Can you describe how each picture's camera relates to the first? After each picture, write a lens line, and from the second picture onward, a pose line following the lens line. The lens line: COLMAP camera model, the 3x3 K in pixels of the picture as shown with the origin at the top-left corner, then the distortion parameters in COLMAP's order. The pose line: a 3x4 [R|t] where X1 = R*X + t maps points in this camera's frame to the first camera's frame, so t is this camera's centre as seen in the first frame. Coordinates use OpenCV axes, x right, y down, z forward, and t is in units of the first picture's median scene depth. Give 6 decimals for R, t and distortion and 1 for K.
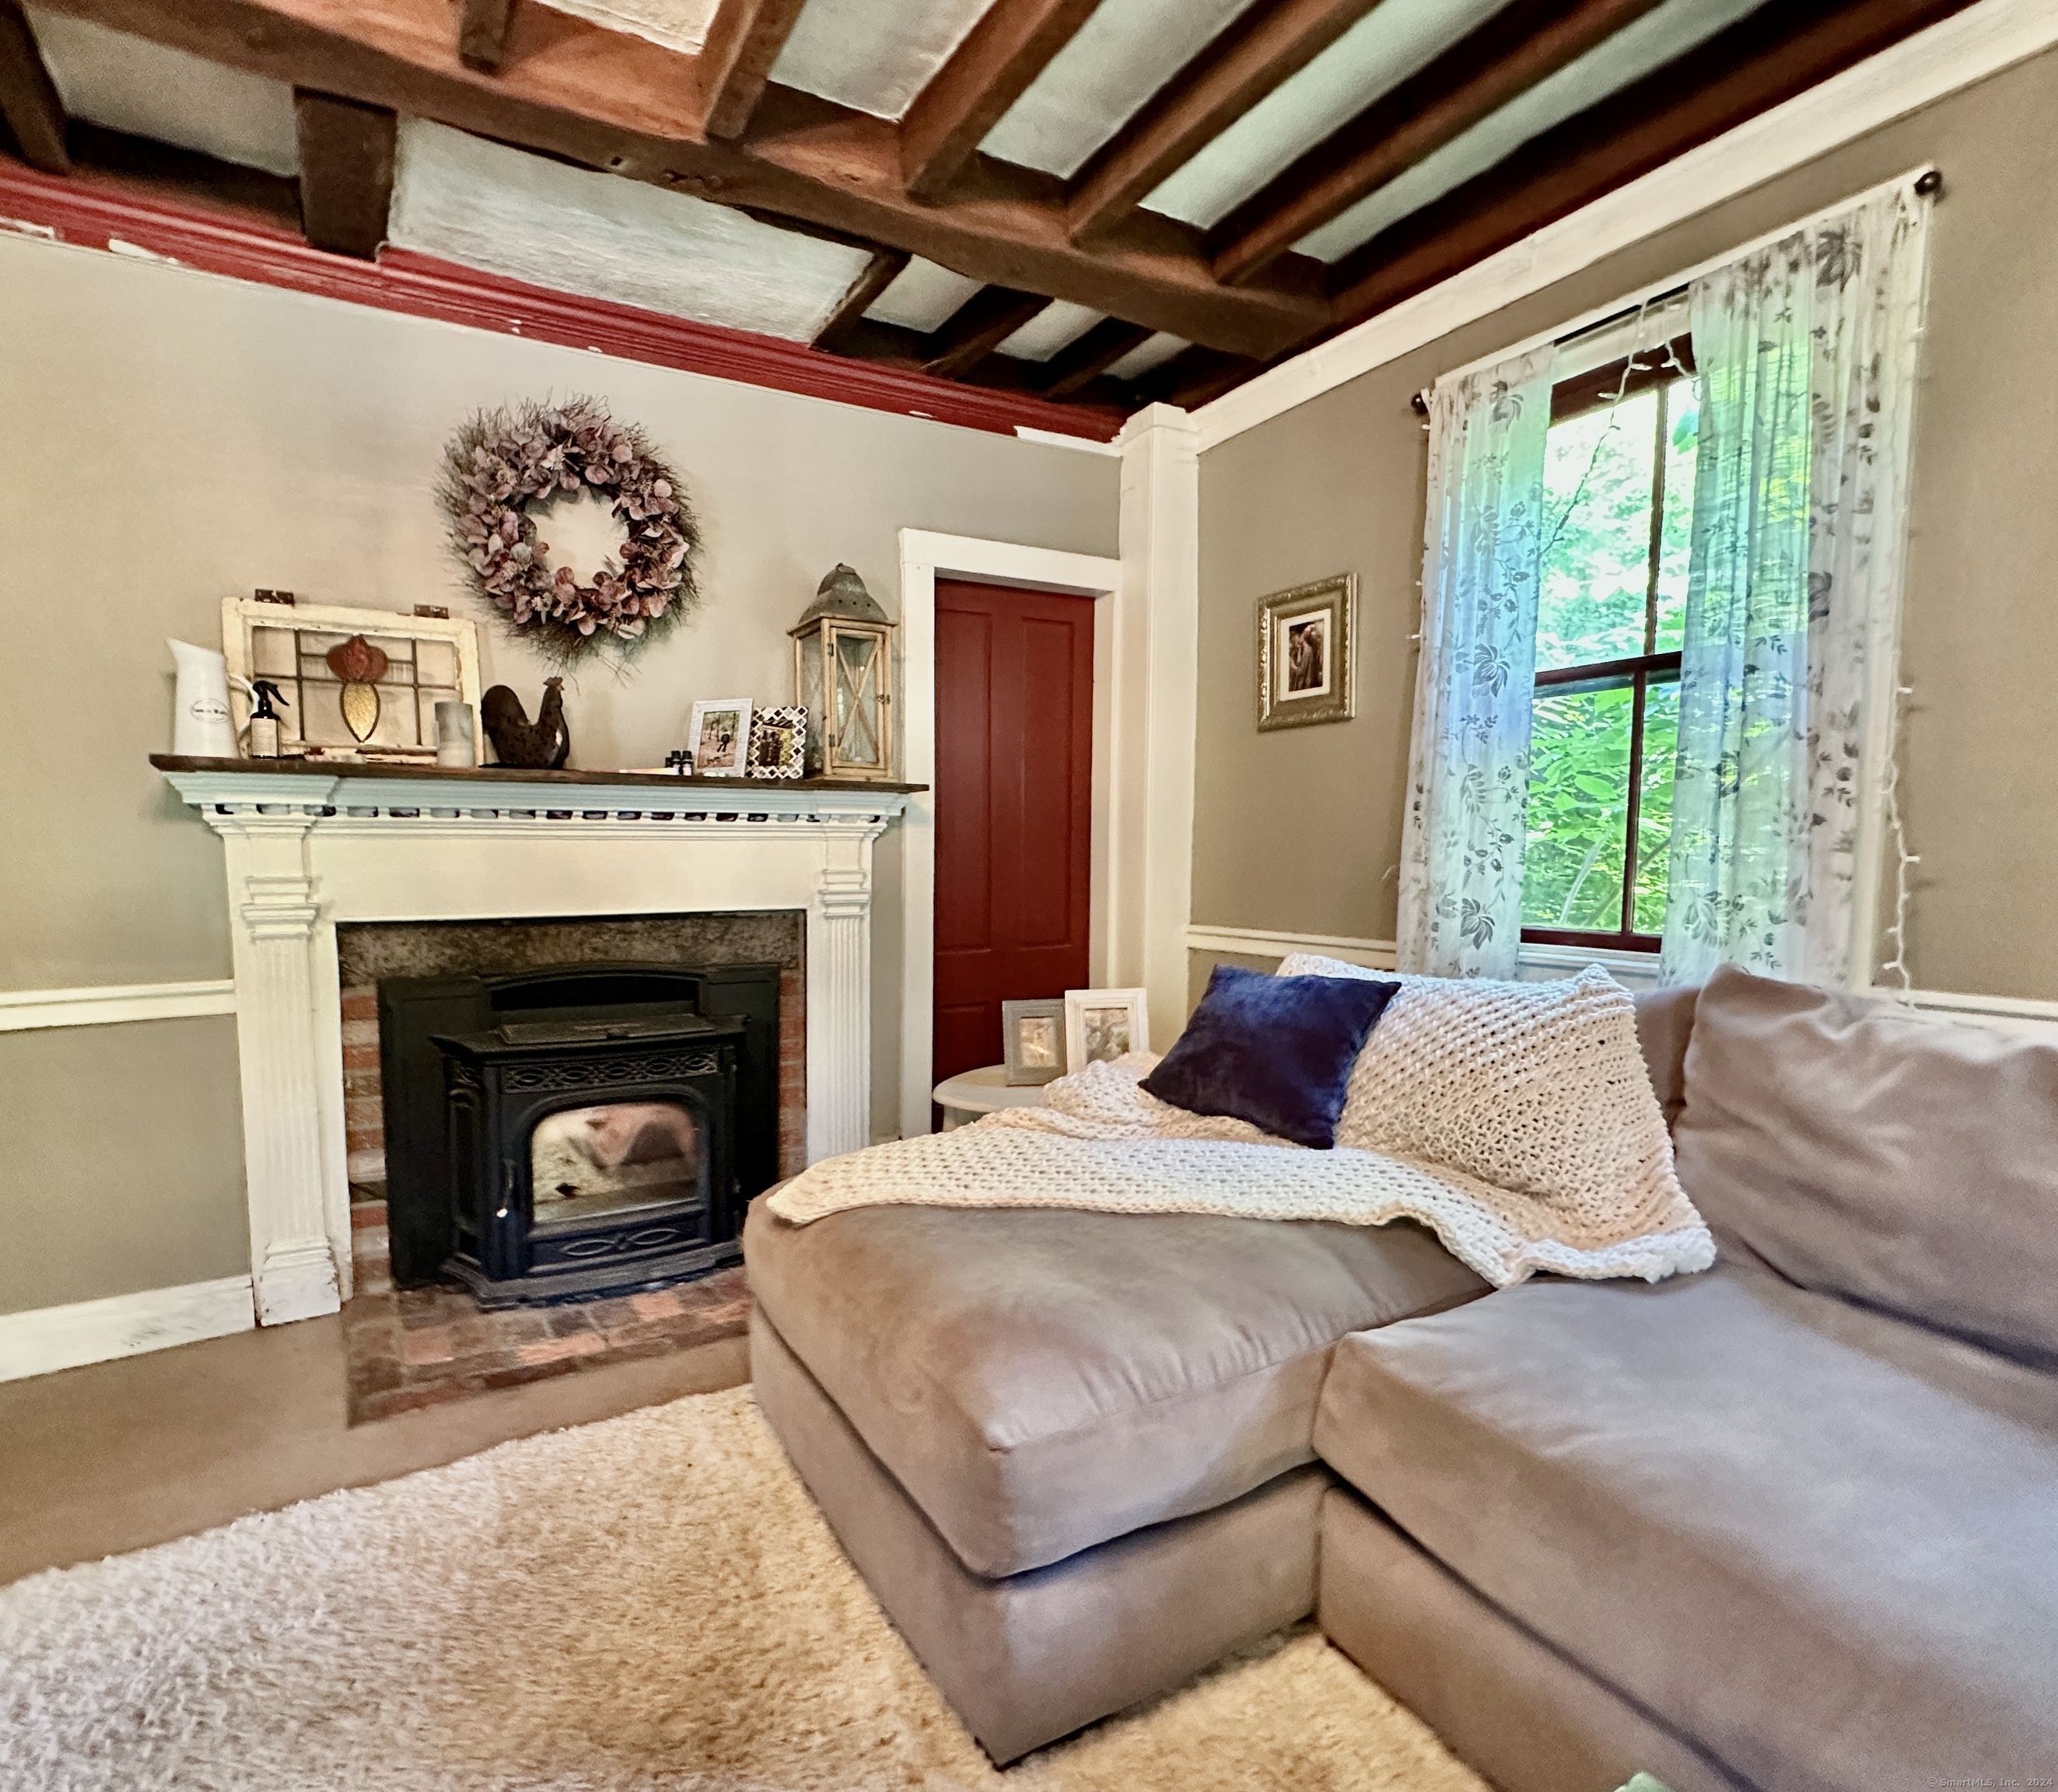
lens RADIAL K [[1038.0, 0, 934.0], [0, 1038.0, 955.9], [0, 0, 1]] dist [-0.004136, 0.002201]
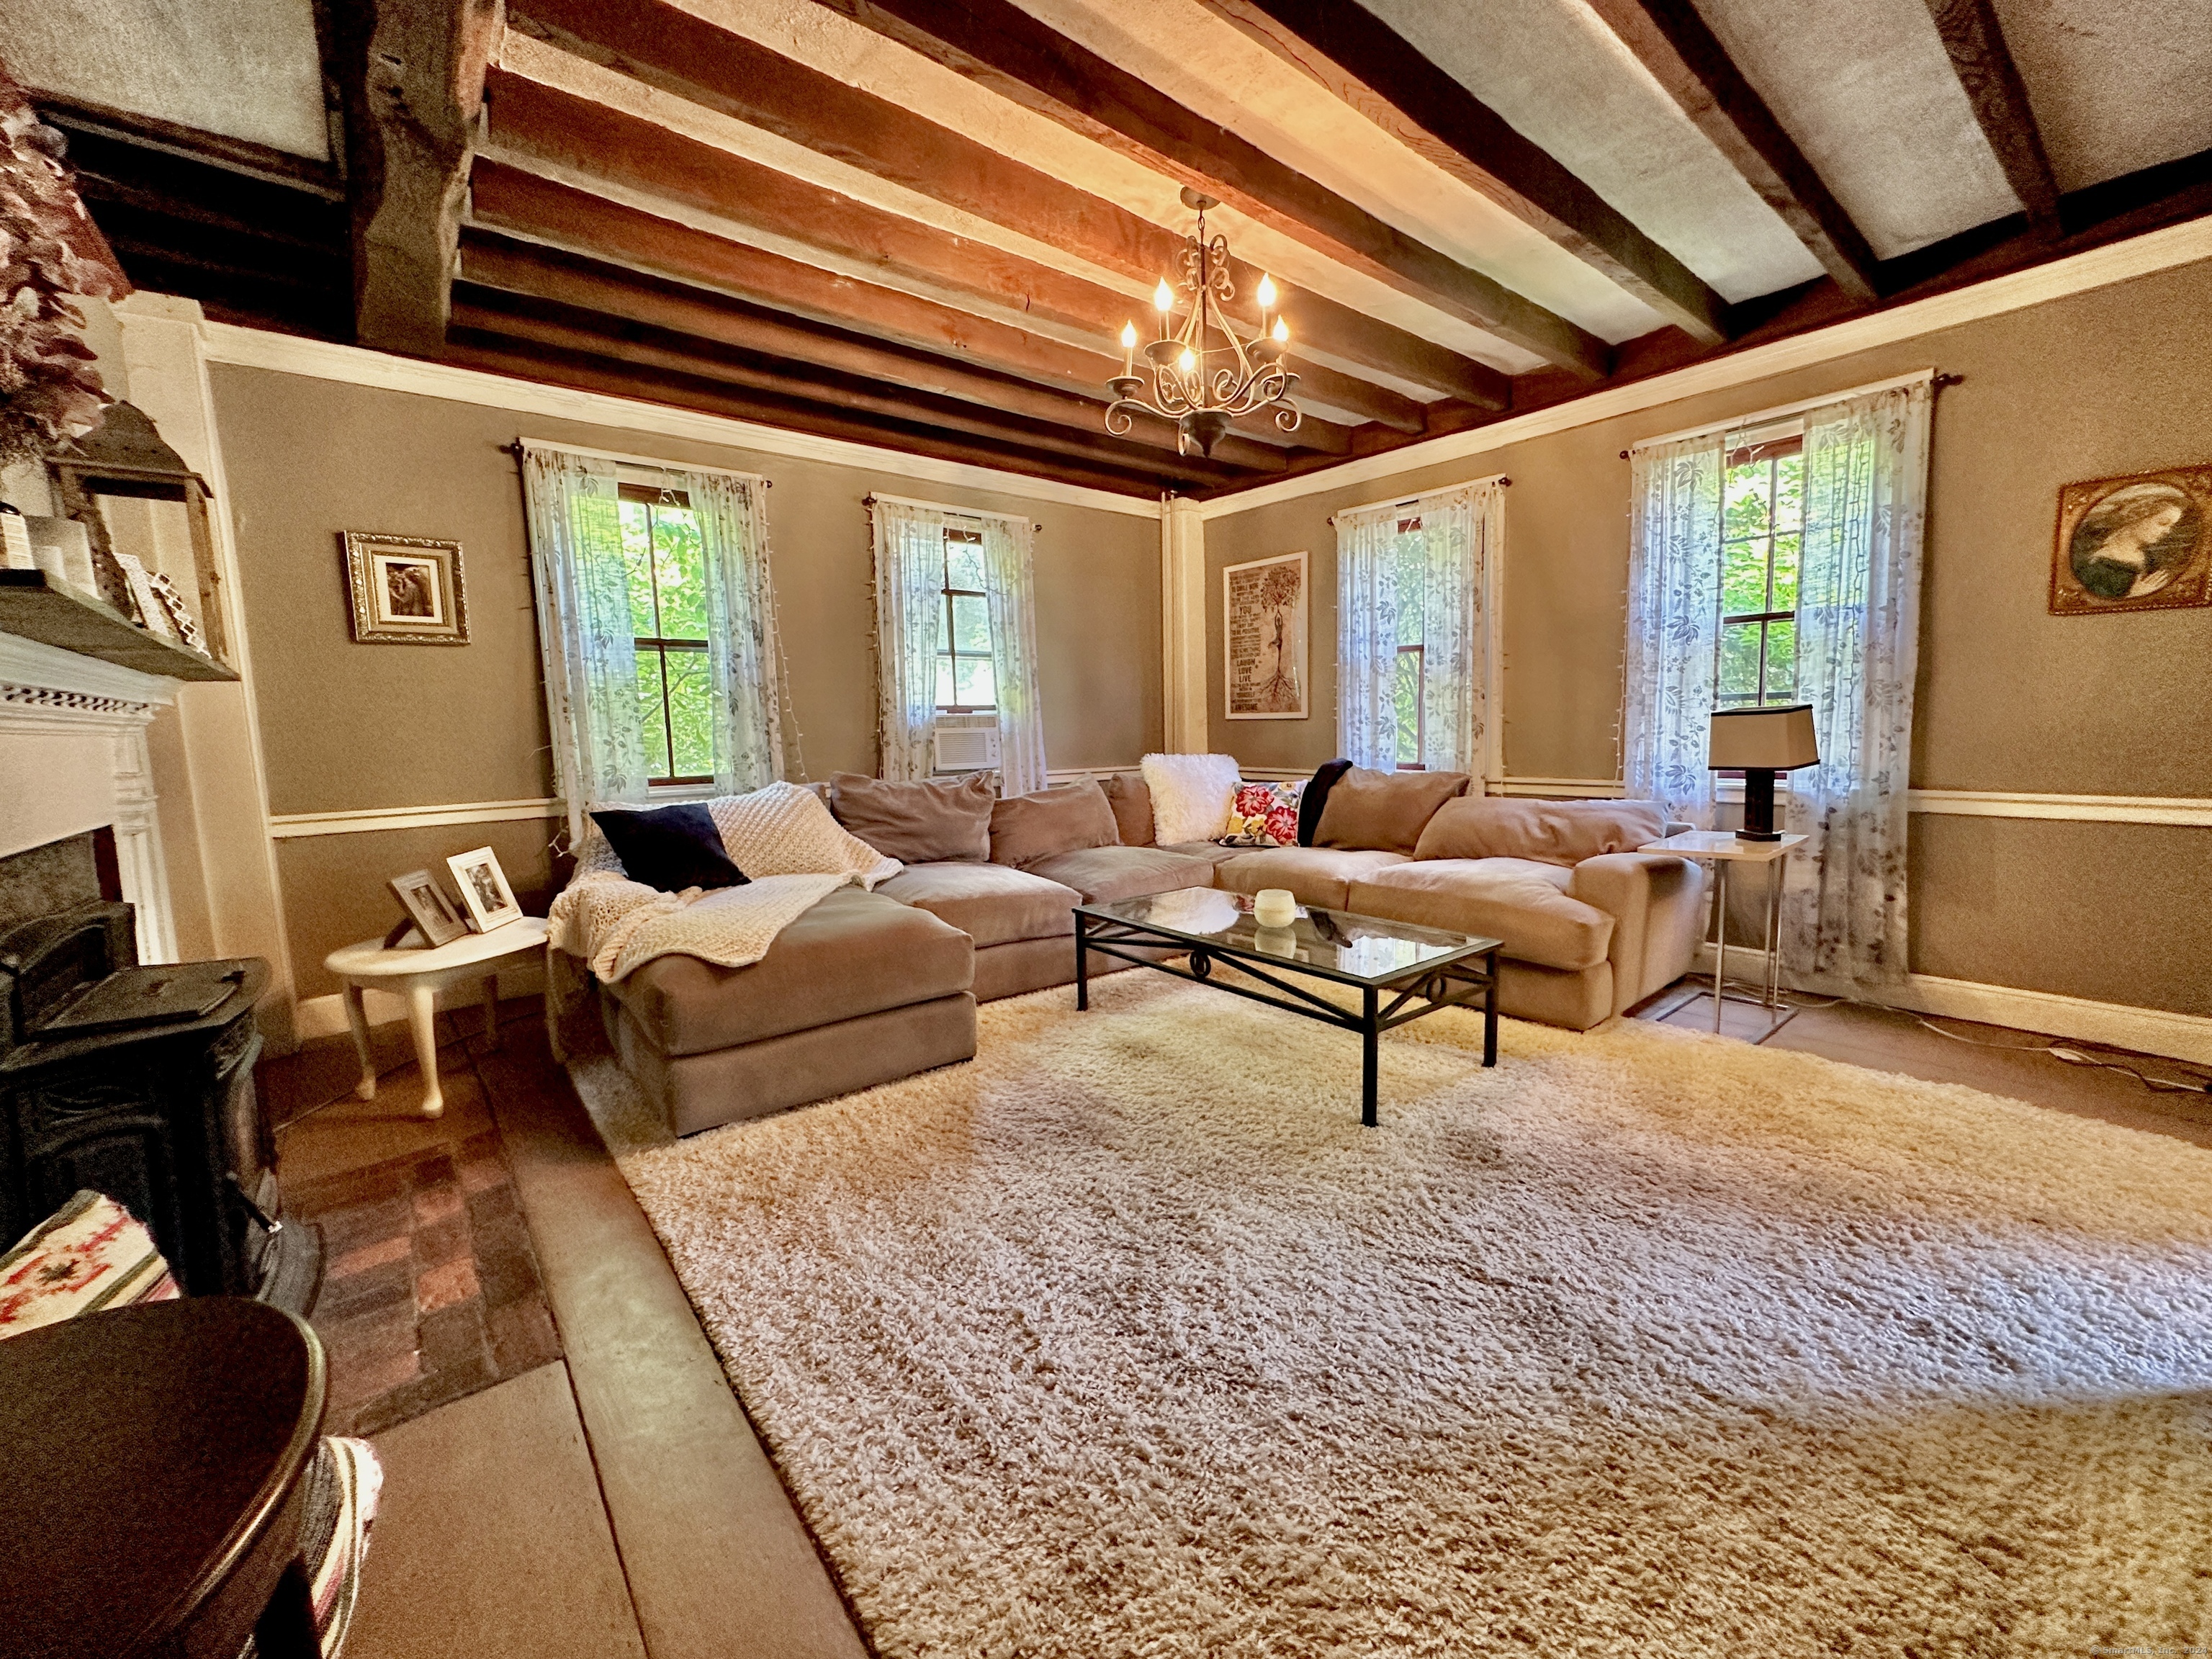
lens RADIAL K [[887.9, 0, 1108.6], [0, 887.9, 825.1], [0, 0, 1]] dist [-0.004076, 0.001009]
pose [[-0.183508, -0.106010, 0.977285, -1.059079], [0.123738, 0.983770, 0.129948, -0.044734], [-0.975199, 0.144773, -0.167412, 0.447096]]
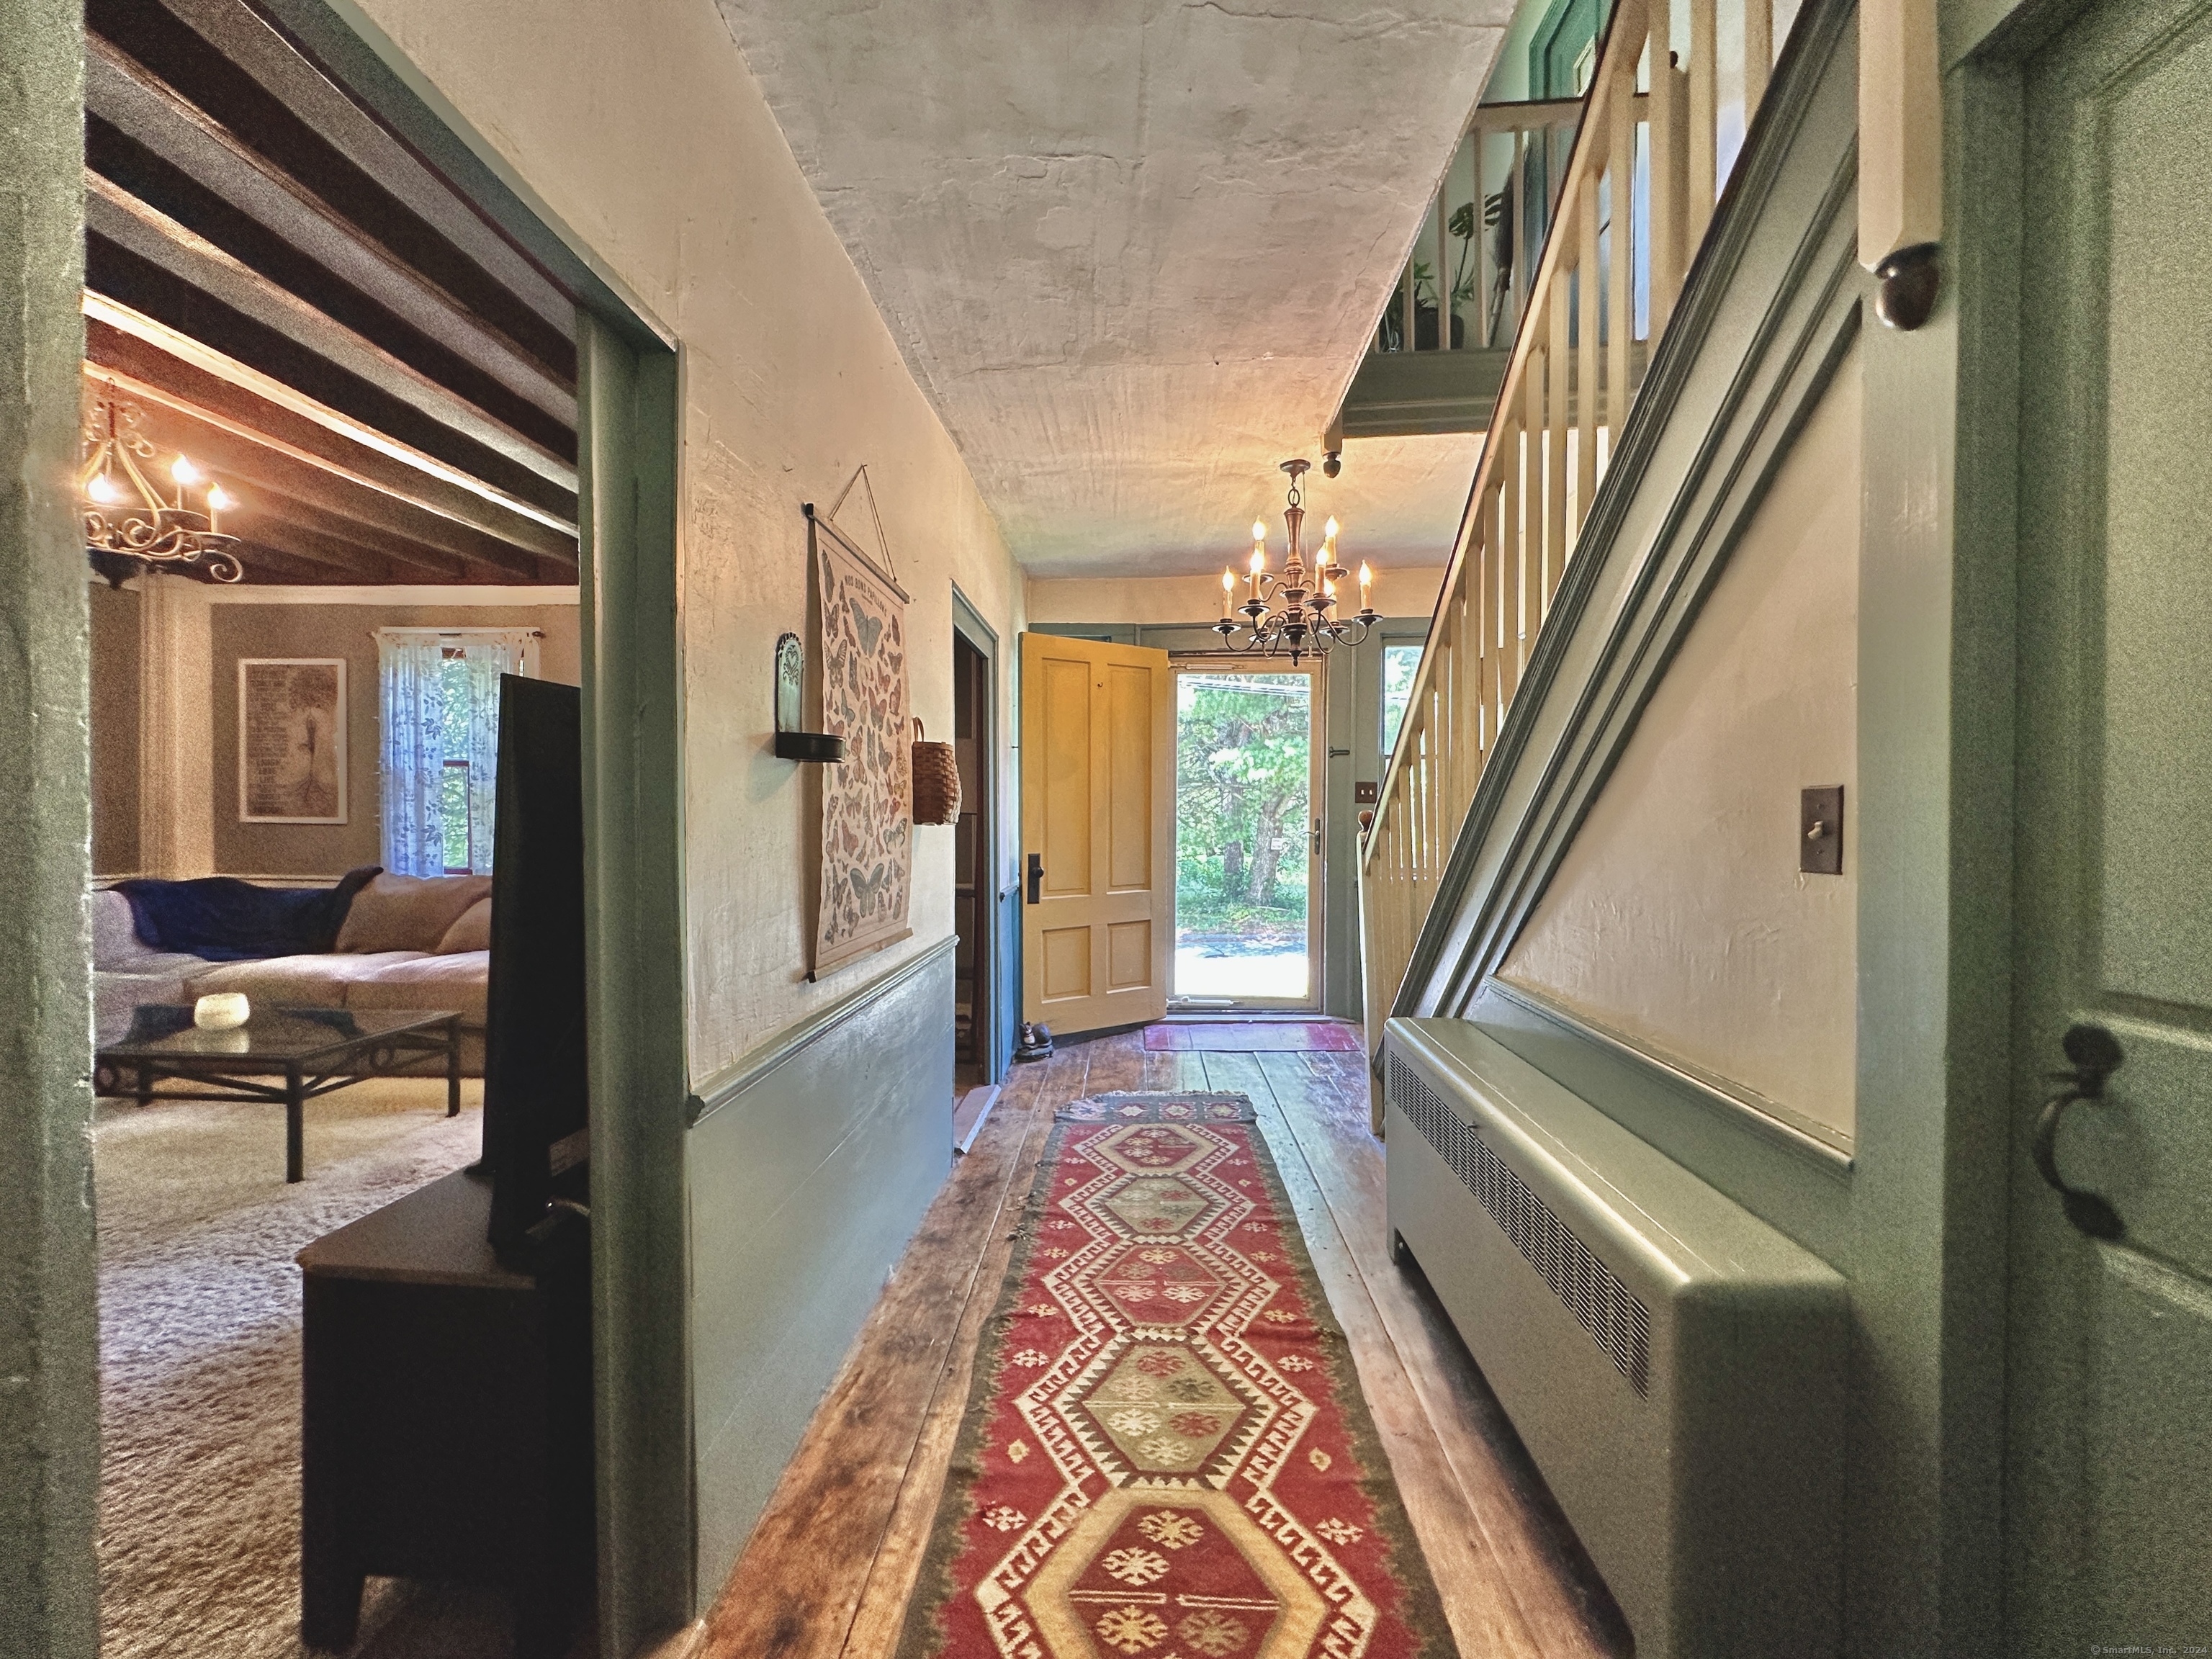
lens RADIAL K [[887.9, 0, 1087.5], [0, 887.9, 832.1], [0, 0, 1]] dist [-0.004076, 0.001009]
pose [[-0.842997, -0.016120, 0.537676, -1.608499], [0.047328, 0.993452, 0.103987, -0.074670], [-0.535832, 0.113108, -0.836714, 0.411482]]
